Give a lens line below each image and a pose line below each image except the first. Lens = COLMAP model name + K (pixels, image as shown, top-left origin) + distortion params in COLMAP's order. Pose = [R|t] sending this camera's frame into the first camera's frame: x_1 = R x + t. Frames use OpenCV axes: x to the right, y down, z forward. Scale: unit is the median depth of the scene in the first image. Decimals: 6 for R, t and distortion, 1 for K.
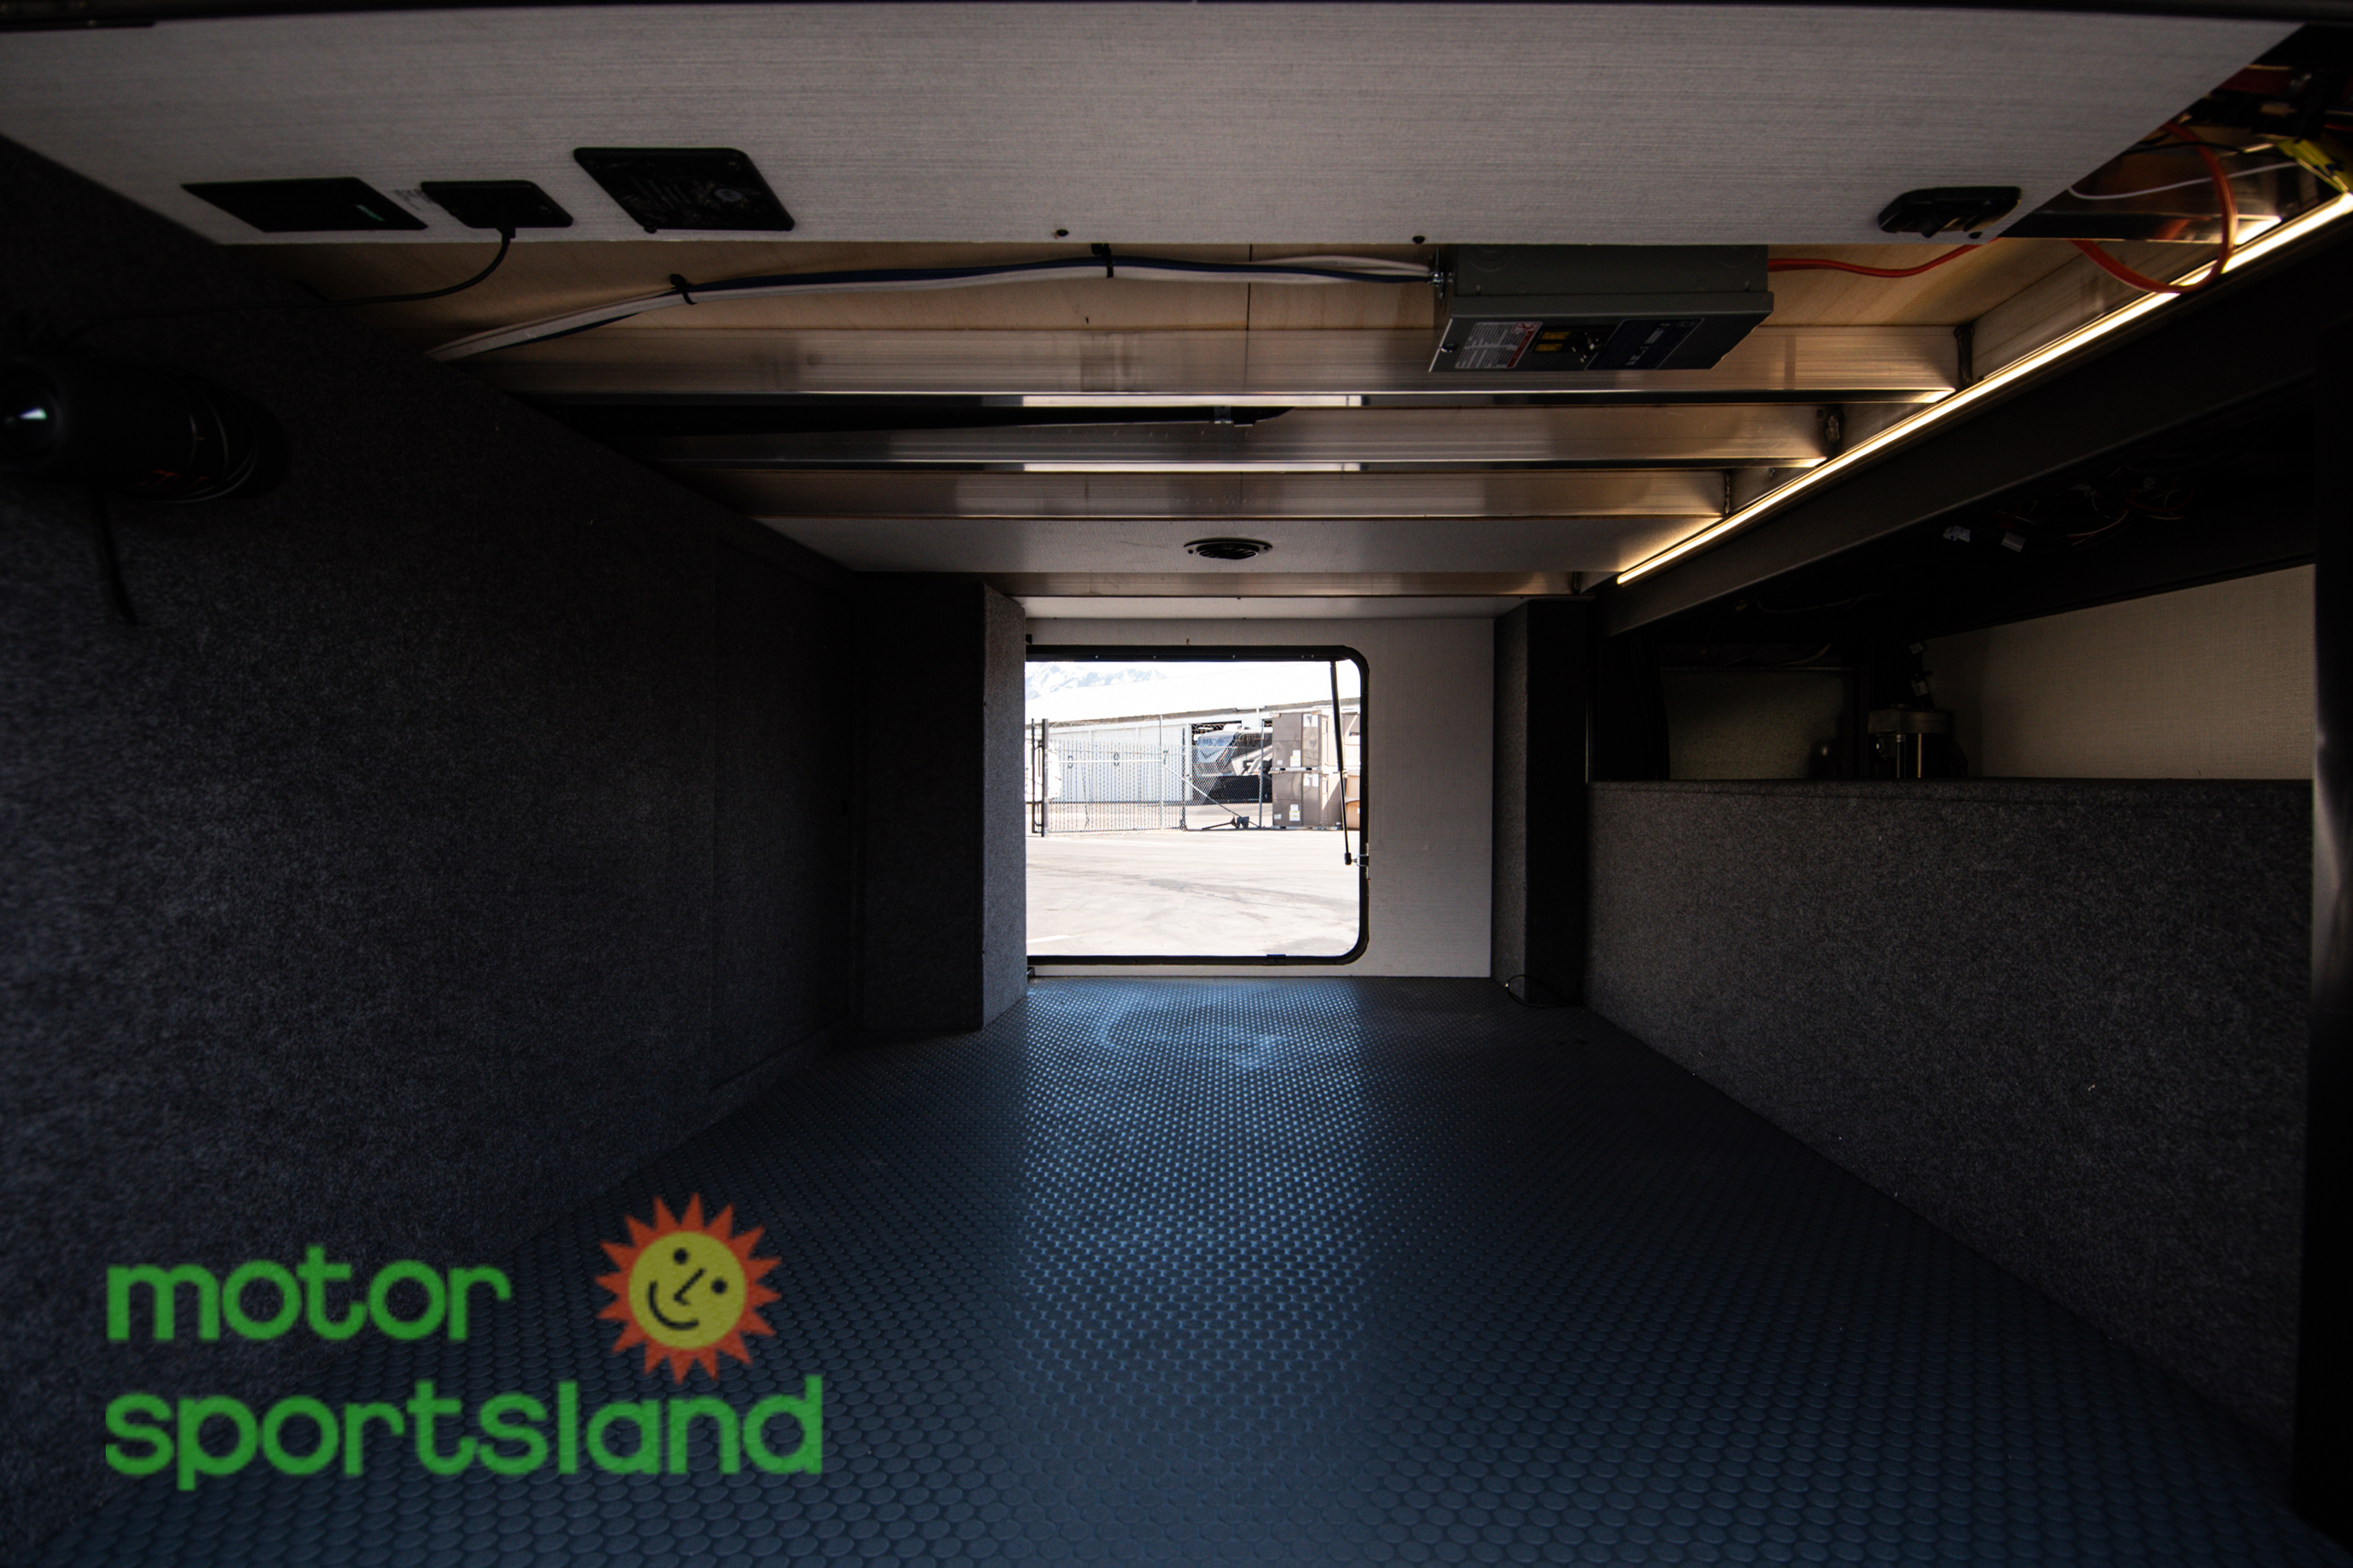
lens RADIAL K [[1244.6, 0, 1198.7], [0, 1244.6, 810.9], [0, 0, 1]] dist [0.036714, -0.046871]
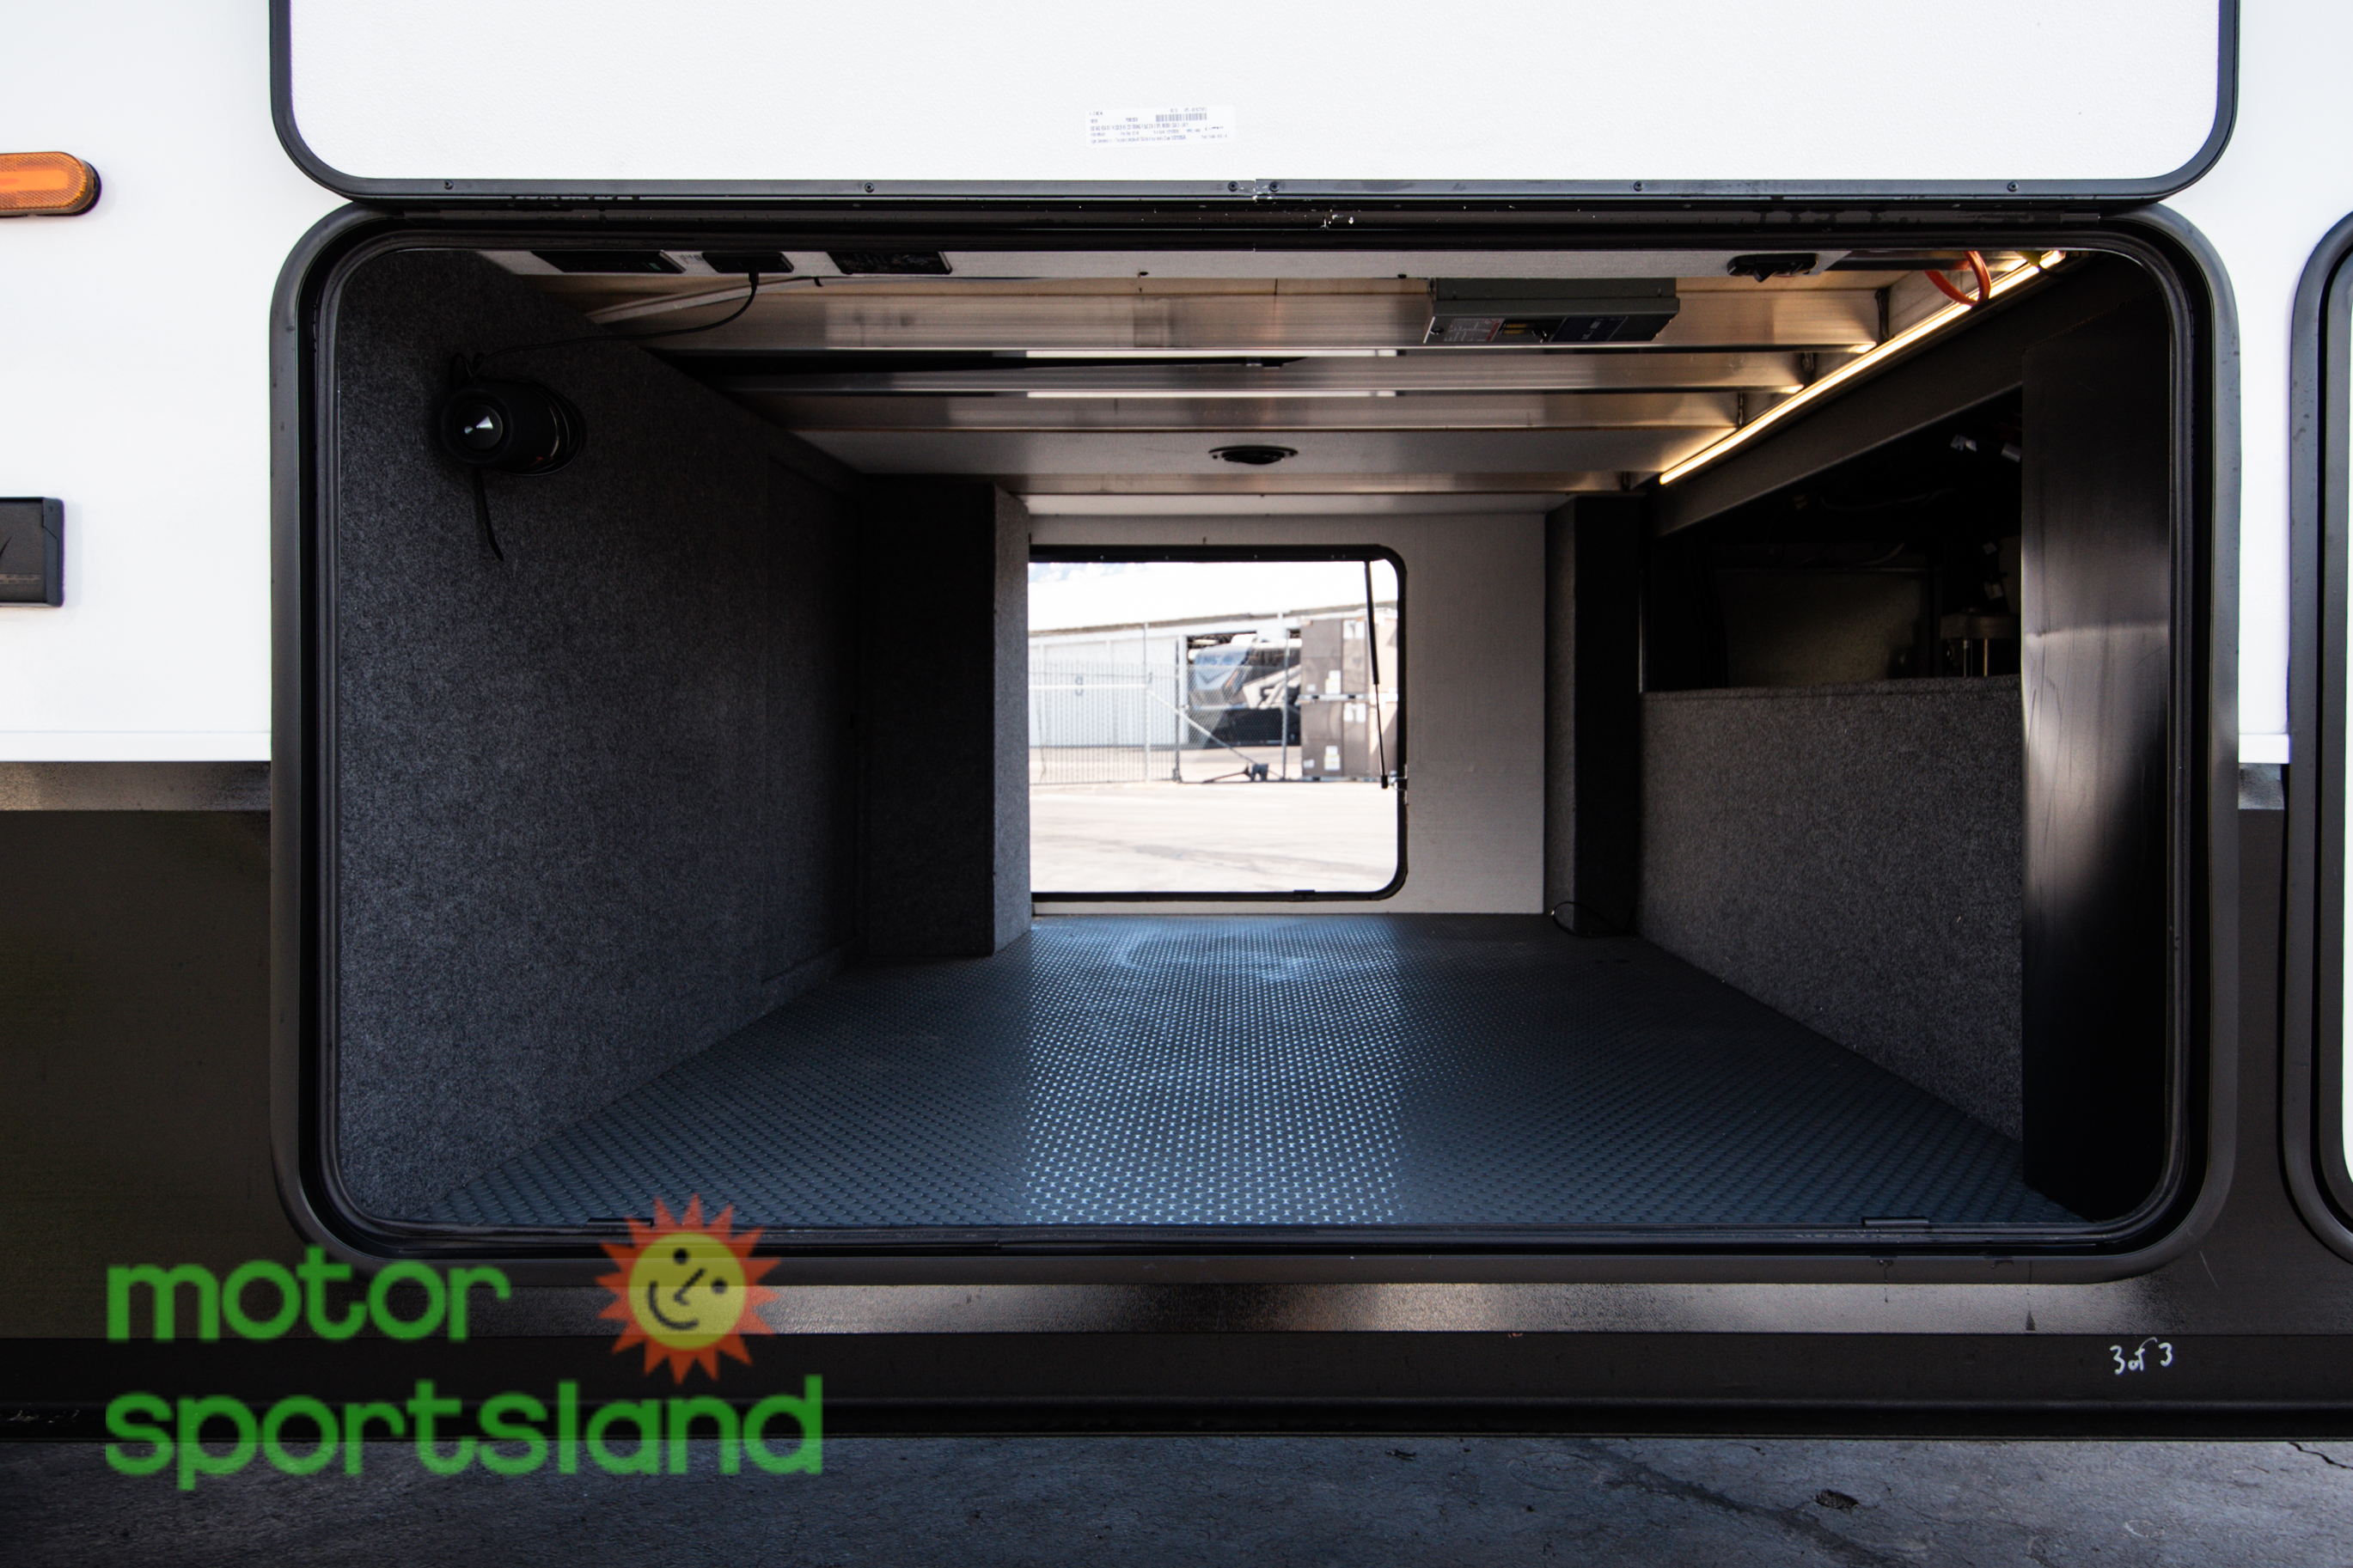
lens RADIAL K [[2443.0, 0, 1176.5], [0, 2443.0, 784.0], [0, 0, 1]] dist [0.051084, -0.005170]
pose [[0.999971, -0.003333, 0.006830, -0.045494], [0.003409, 0.999931, -0.011213, 0.064607], [-0.006792, 0.011236, 0.999914, -0.829291]]
